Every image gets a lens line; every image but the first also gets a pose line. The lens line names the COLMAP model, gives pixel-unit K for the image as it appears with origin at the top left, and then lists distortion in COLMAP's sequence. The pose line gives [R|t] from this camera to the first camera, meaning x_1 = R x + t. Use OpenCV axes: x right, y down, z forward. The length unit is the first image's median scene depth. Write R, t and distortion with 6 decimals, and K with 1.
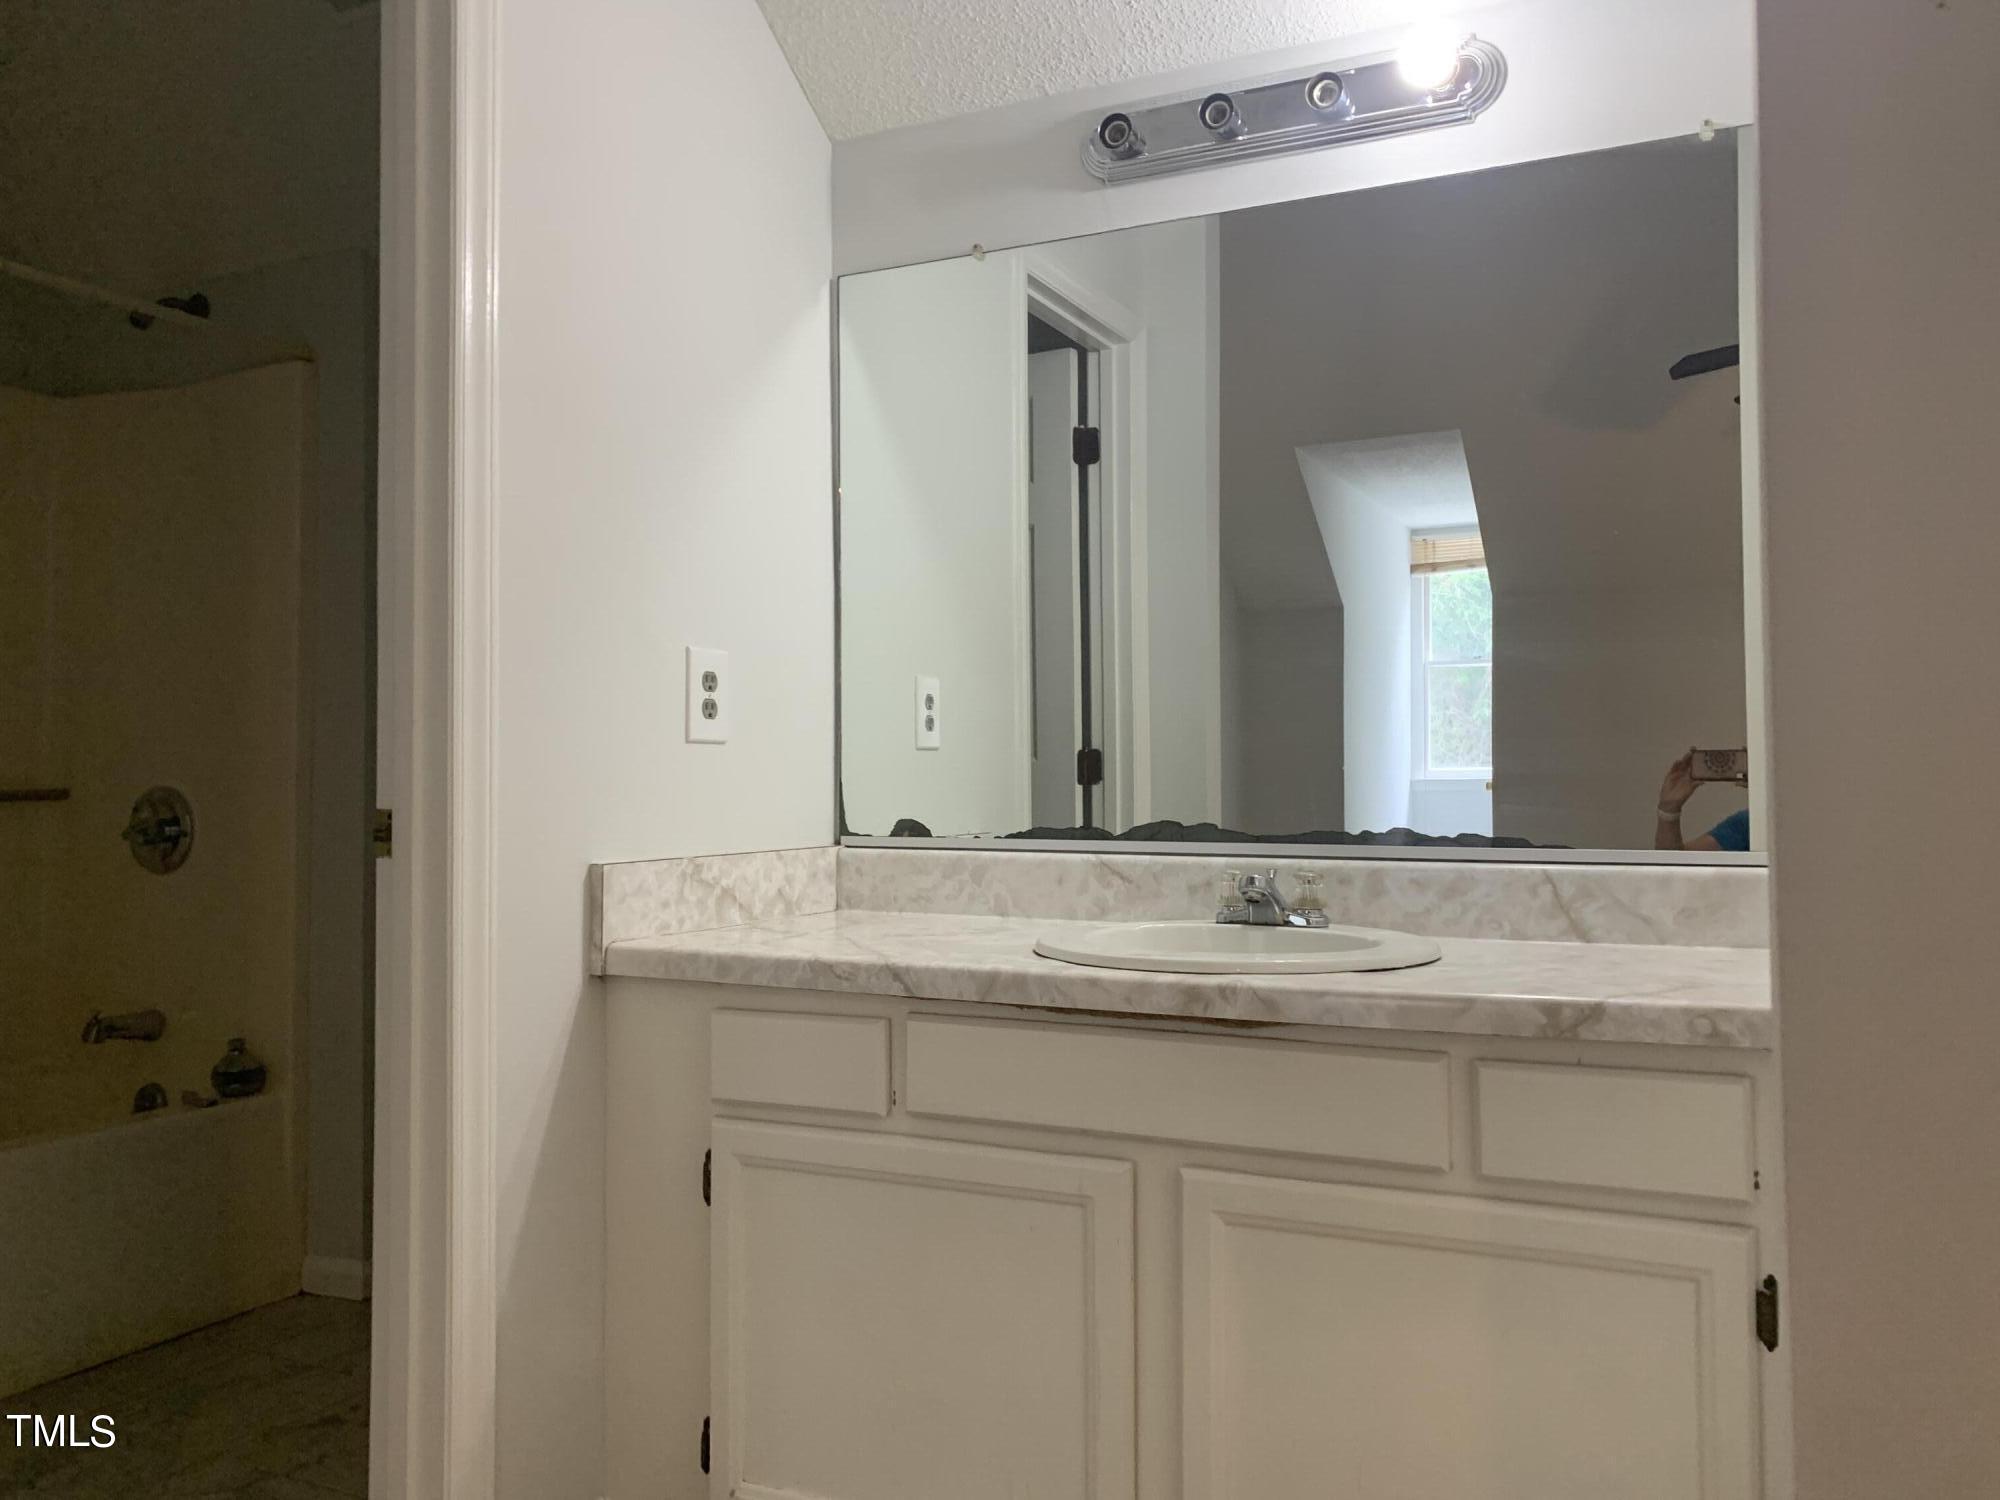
lens RADIAL K [[1535.2, 0, 1003.8], [0, 1535.2, 754.9], [0, 0, 1]] dist [0.029432, -0.032463]
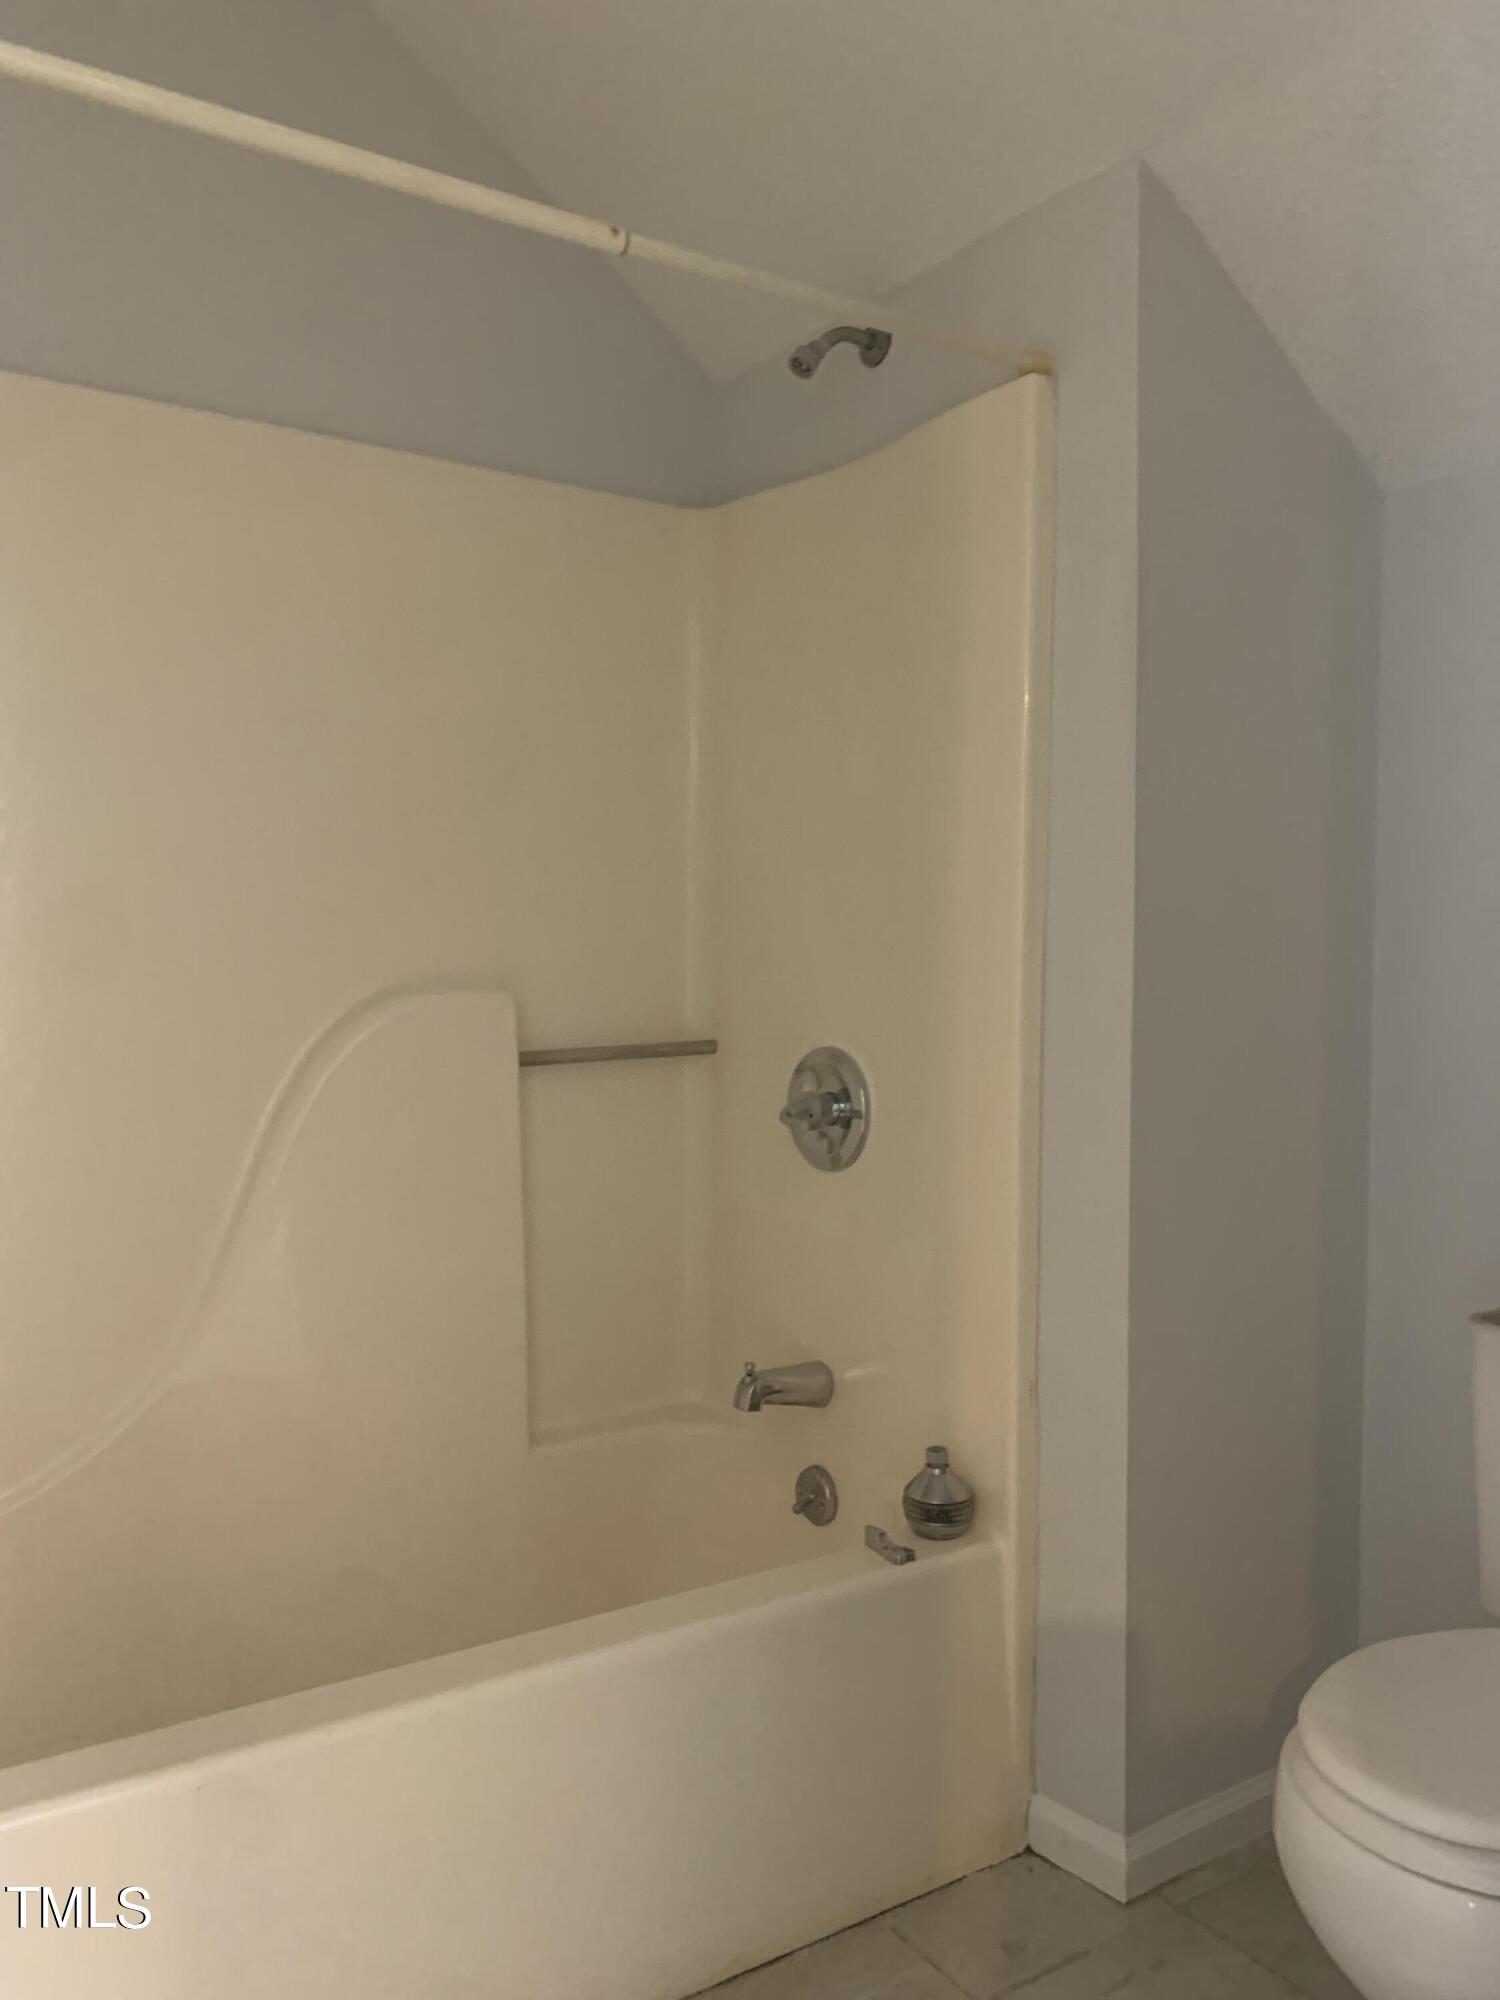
lens RADIAL K [[1535.2, 0, 749.3], [0, 1535.2, 1000.6], [0, 0, 1]] dist [0.029432, -0.032463]
pose [[0.866413, 0.017892, -0.499007, -0.231197], [0.003798, 0.999093, 0.042417, -0.031099], [0.499313, -0.038645, 0.865559, 0.382741]]
